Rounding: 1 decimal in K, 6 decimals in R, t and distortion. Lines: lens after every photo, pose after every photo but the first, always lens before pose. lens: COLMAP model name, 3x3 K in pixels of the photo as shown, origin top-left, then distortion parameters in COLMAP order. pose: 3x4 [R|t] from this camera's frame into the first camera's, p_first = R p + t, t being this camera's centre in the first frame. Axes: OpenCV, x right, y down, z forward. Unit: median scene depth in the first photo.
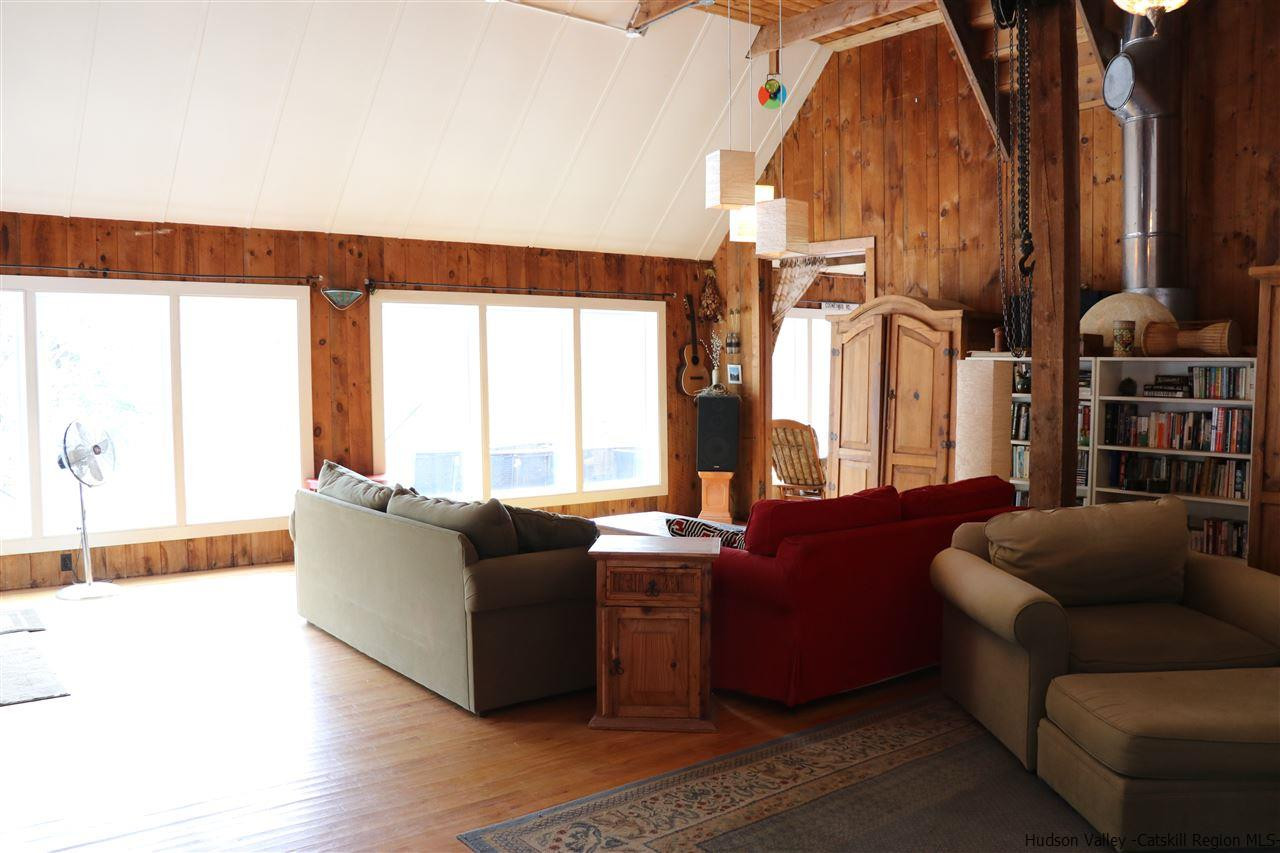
lens RADIAL K [[1039.6, 0, 631.8], [0, 1039.6, 428.9], [0, 0, 1]] dist [-0.136485, 0.075206]
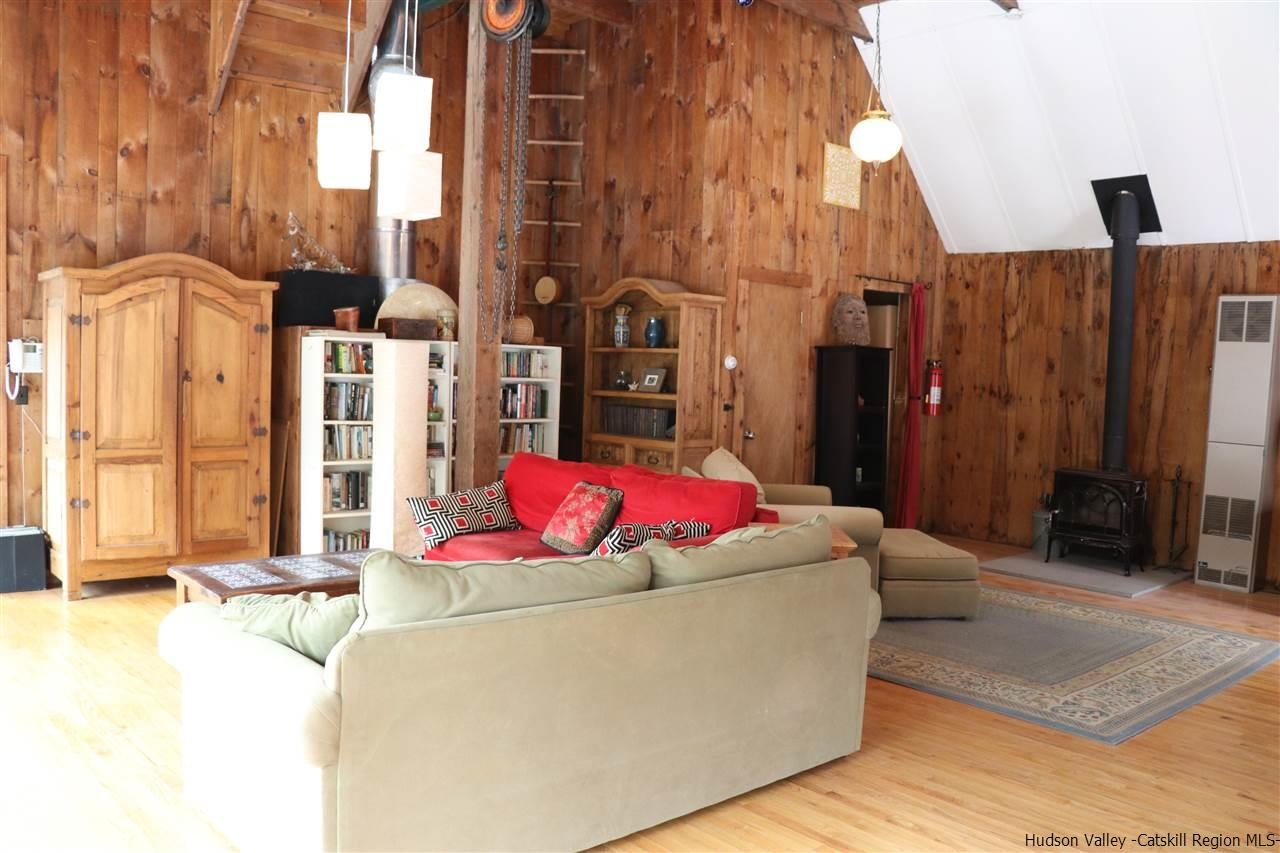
lens RADIAL K [[1039.6, 0, 632.9], [0, 1039.6, 433.2], [0, 0, 1]] dist [-0.136485, 0.075206]
pose [[-0.058597, -0.073787, 0.995551, -0.577042], [0.022317, 0.996919, 0.075202, -0.042084], [-0.998032, 0.026624, -0.056770, 0.704517]]
